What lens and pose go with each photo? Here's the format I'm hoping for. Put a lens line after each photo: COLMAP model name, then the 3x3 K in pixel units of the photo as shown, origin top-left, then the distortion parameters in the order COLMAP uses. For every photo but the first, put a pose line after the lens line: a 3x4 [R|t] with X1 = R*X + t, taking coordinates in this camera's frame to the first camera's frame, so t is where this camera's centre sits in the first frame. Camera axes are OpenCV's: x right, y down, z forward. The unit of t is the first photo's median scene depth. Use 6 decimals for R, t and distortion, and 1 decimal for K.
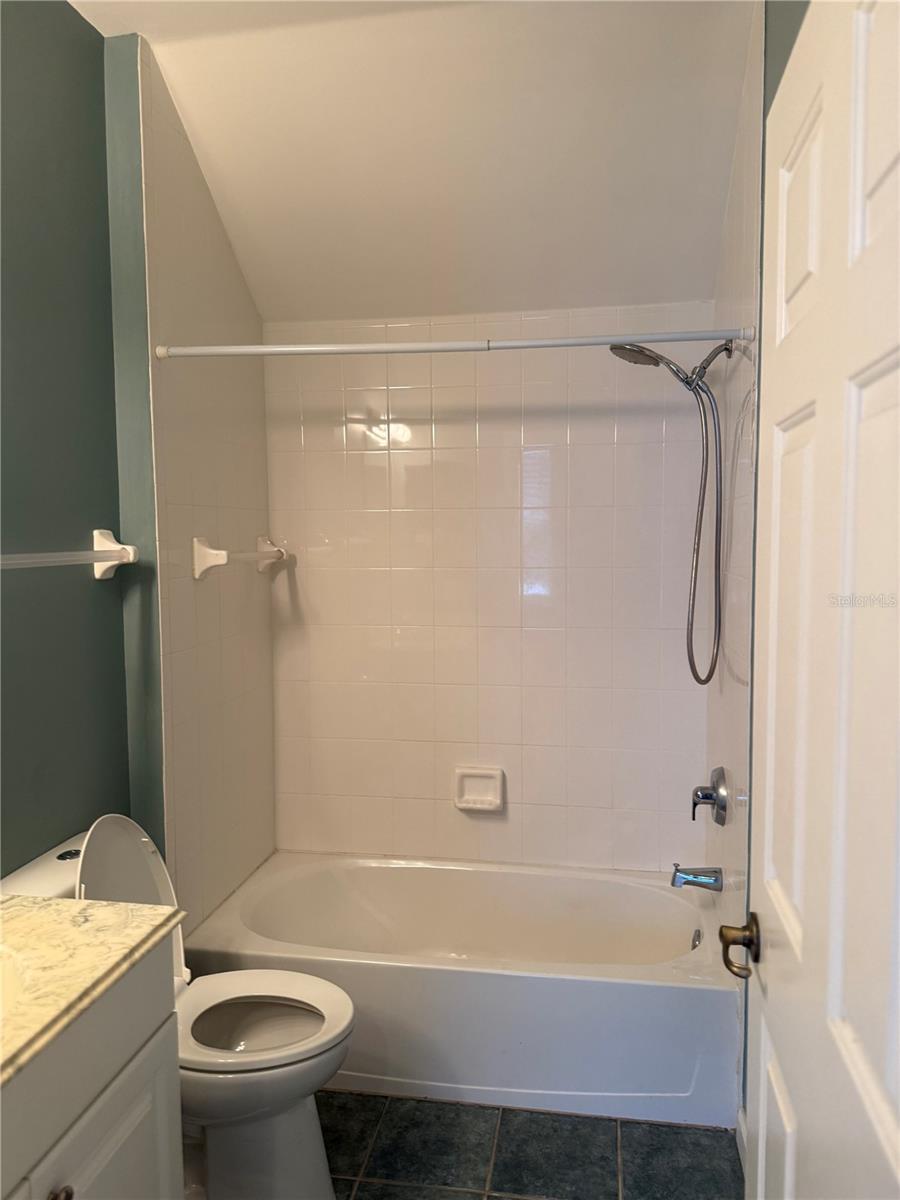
lens RADIAL K [[836.9, 0, 463.5], [0, 836.9, 602.5], [0, 0, 1]] dist [0.117420, -0.169071]
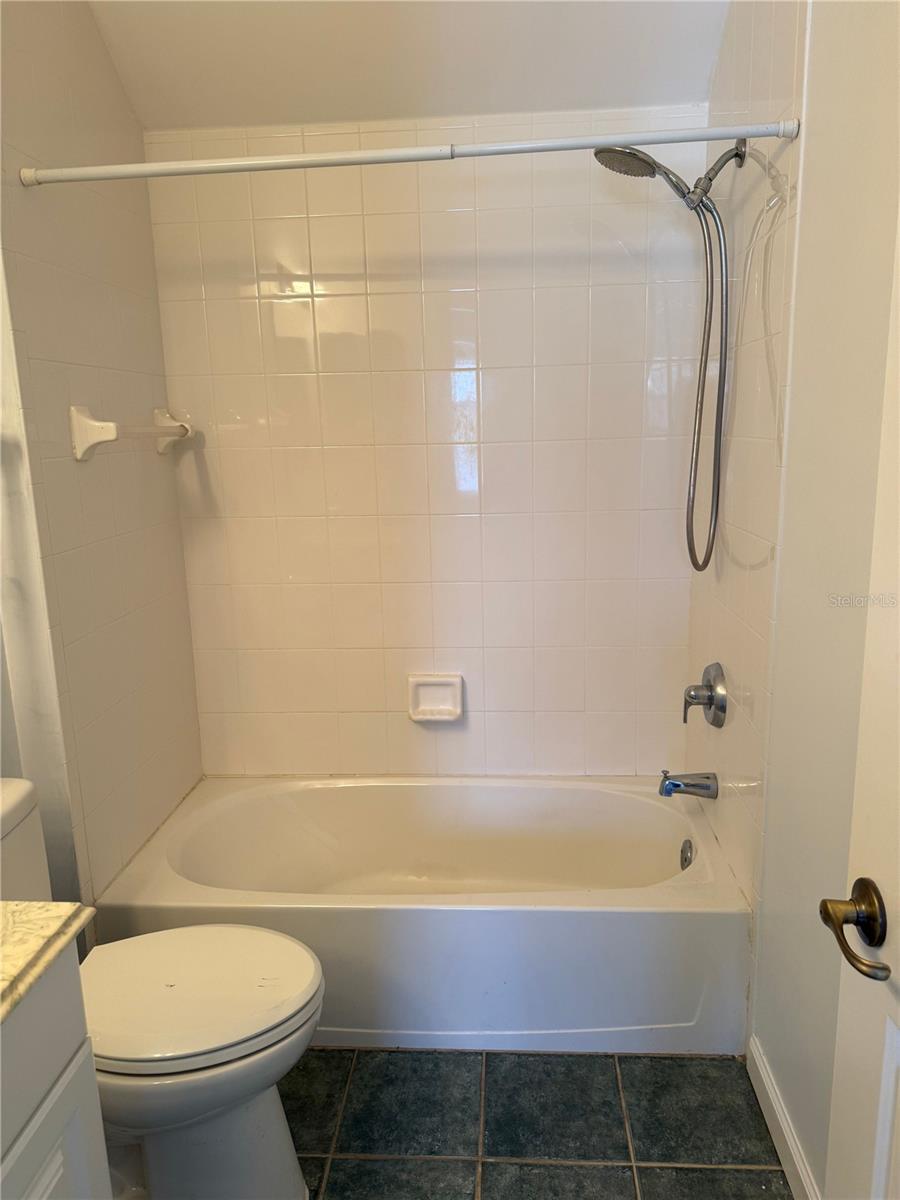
lens RADIAL K [[836.9, 0, 463.5], [0, 836.9, 602.5], [0, 0, 1]] dist [0.117420, -0.169071]
pose [[0.994247, -0.037513, 0.100323, -0.049951], [0.024799, 0.991834, 0.125099, 0.016641], [-0.104197, -0.121892, 0.987059, 0.186368]]
